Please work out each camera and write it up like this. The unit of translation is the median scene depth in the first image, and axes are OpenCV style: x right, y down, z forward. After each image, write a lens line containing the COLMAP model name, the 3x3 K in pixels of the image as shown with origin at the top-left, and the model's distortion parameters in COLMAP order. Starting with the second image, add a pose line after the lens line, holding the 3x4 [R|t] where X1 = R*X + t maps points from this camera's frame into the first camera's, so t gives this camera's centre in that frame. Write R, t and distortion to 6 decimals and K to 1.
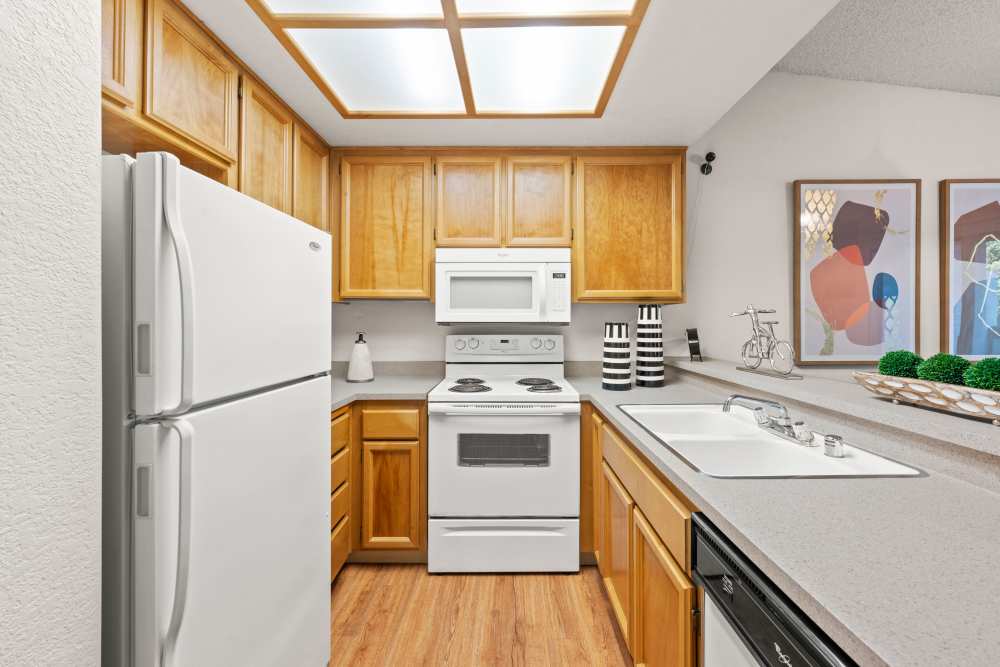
lens RADIAL K [[380.5, 0, 498.4], [0, 380.5, 327.0], [0, 0, 1]] dist [-0.001778, -0.000026]
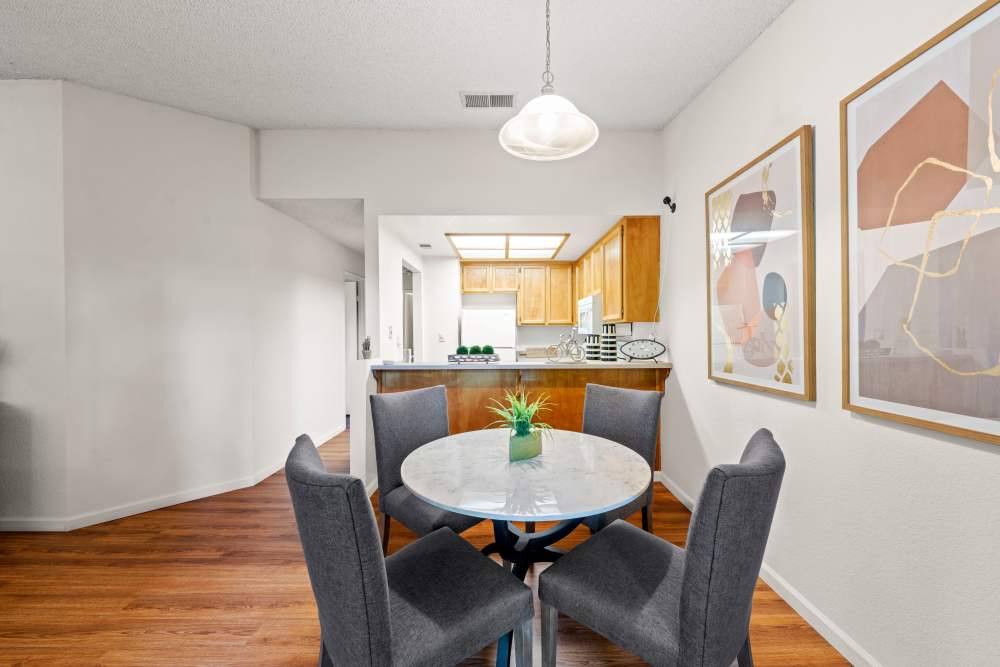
lens RADIAL K [[381.6, 0, 501.2], [0, 381.6, 329.2], [0, 0, 1]] dist [-0.000762, -0.000276]
pose [[0.009562, -0.004513, -0.999944, 1.772374], [0.000256, 0.999990, -0.004511, -0.026227], [0.999954, -0.000213, 0.009563, 0.453726]]
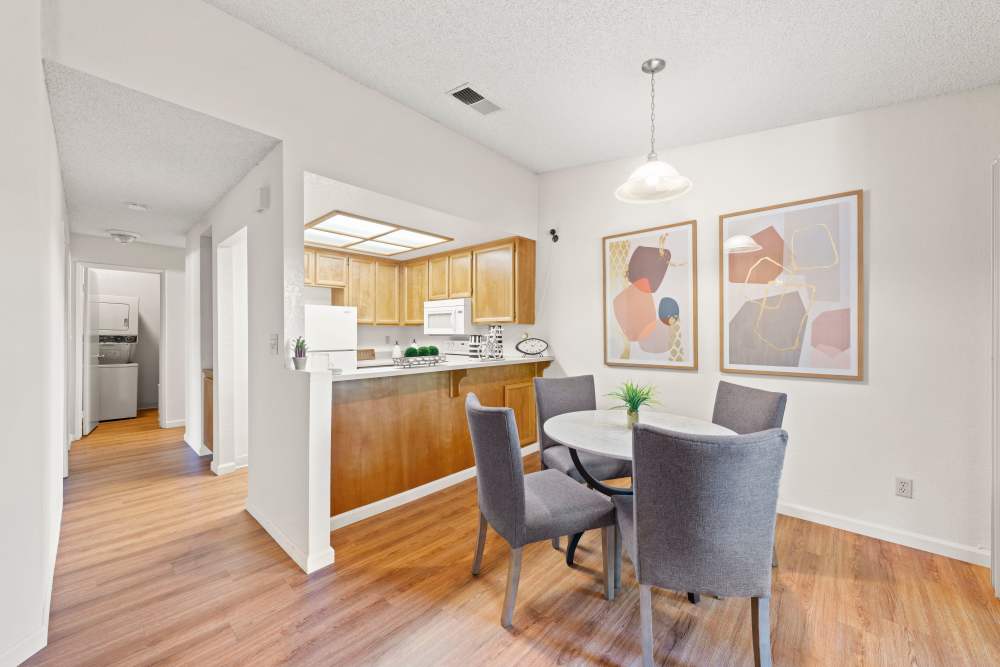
lens RADIAL K [[381.6, 0, 501.2], [0, 381.6, 329.2], [0, 0, 1]] dist [-0.000762, -0.000276]
pose [[0.748941, -0.003329, -0.662628, 1.453512], [-0.004480, 0.999939, -0.010087, -0.019432], [0.662622, 0.010523, 0.748881, -0.341956]]
